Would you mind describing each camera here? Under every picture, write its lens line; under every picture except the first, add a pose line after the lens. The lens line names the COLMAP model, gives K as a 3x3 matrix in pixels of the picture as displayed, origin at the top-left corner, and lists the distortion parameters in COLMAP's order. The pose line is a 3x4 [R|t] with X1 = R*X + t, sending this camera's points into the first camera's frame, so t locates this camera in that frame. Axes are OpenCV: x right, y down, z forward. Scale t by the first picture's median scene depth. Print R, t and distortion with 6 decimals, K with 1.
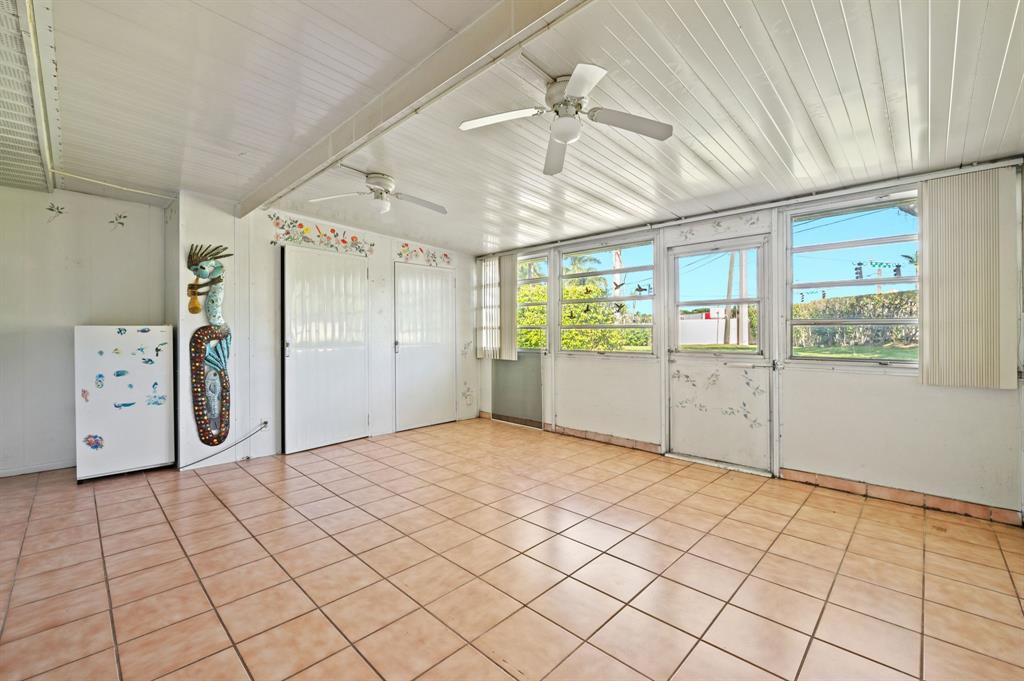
lens RADIAL K [[419.0, 0, 514.9], [0, 419.0, 335.1], [0, 0, 1]] dist [-0.006249, -0.000143]
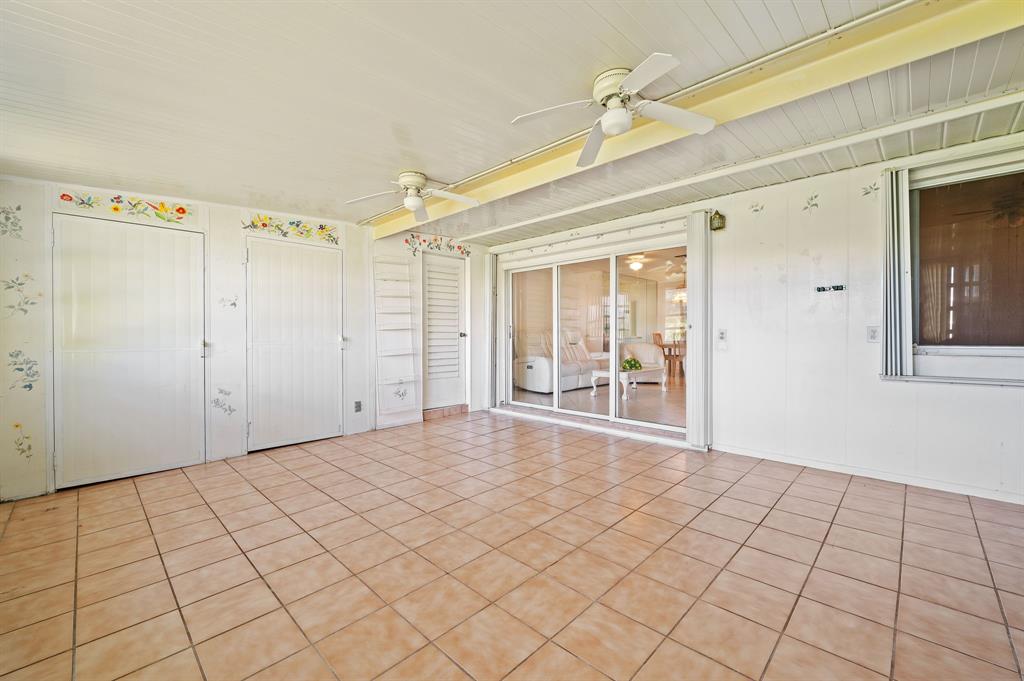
lens RADIAL K [[419.0, 0, 509.4], [0, 419.0, 334.5], [0, 0, 1]] dist [-0.006249, -0.000143]
pose [[-0.999864, 0.012478, 0.010819, -0.168493], [0.012588, 0.999870, 0.010078, 0.004305], [-0.010692, 0.010212, -0.999891, 1.666725]]
